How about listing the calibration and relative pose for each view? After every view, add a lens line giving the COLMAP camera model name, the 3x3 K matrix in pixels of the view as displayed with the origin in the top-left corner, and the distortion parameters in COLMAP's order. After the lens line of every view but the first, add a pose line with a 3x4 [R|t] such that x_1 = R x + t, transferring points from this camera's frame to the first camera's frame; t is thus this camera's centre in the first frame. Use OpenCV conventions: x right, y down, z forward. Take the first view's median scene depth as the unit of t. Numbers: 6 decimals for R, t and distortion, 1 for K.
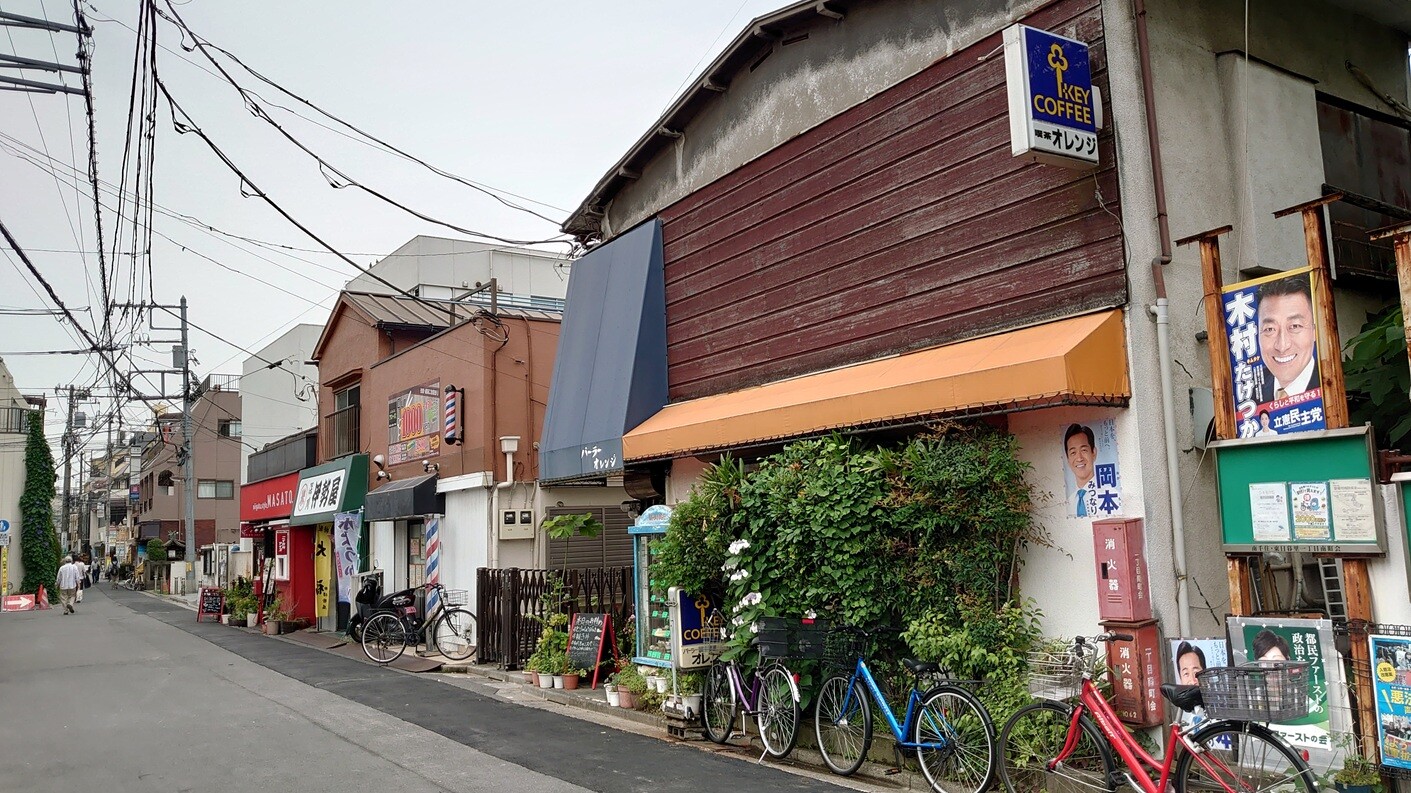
lens RADIAL K [[1072.7, 0, 705.5], [0, 1072.7, 396.5], [0, 0, 1]] dist [0.181777, -0.000361]
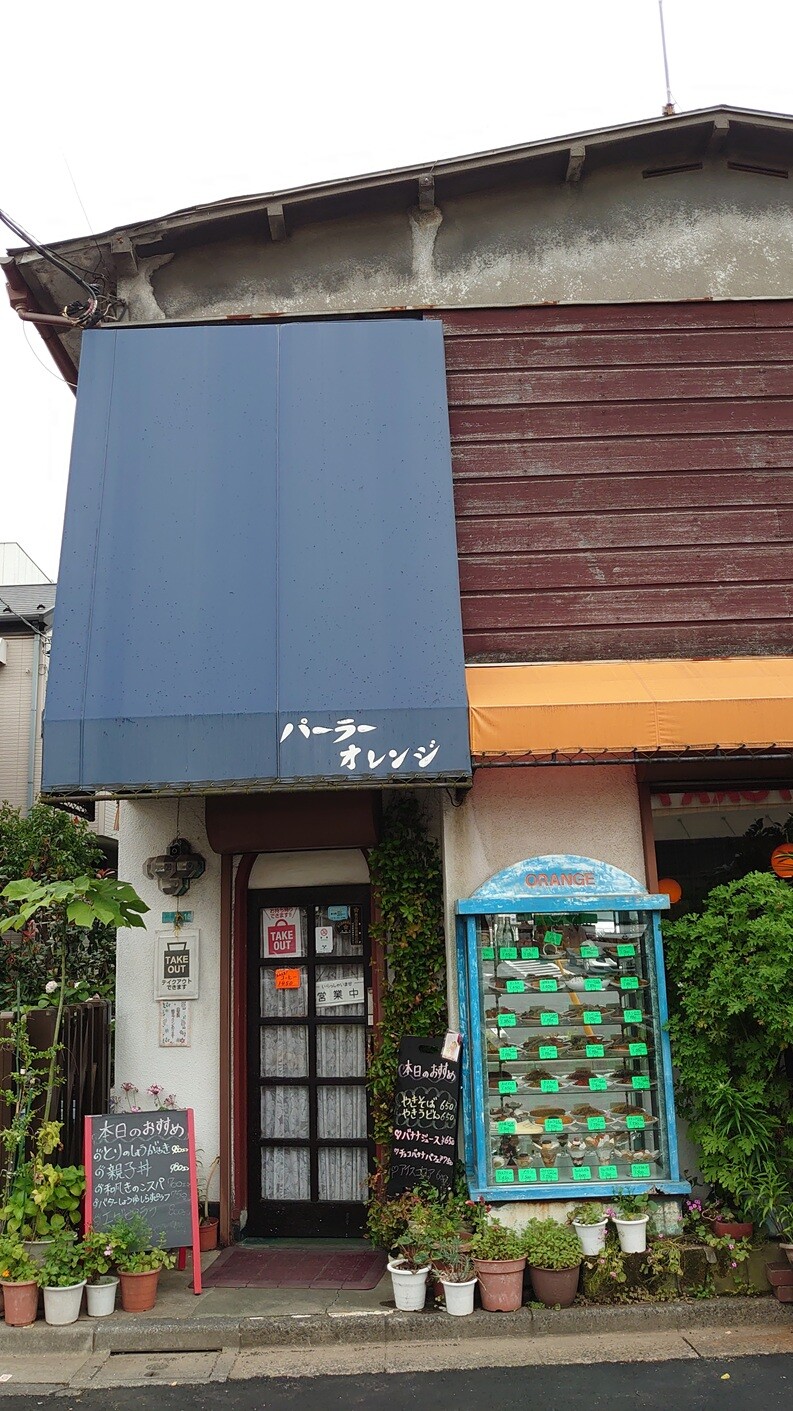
lens RADIAL K [[1107.9, 0, 391.8], [0, 1107.9, 680.5], [0, 0, 1]] dist [-0.007204, -0.000294]
pose [[0.544525, 0.204208, 0.813506, -0.493752], [-0.093863, 0.978653, -0.182836, 0.118826], [-0.833476, 0.023200, 0.552069, 0.760419]]
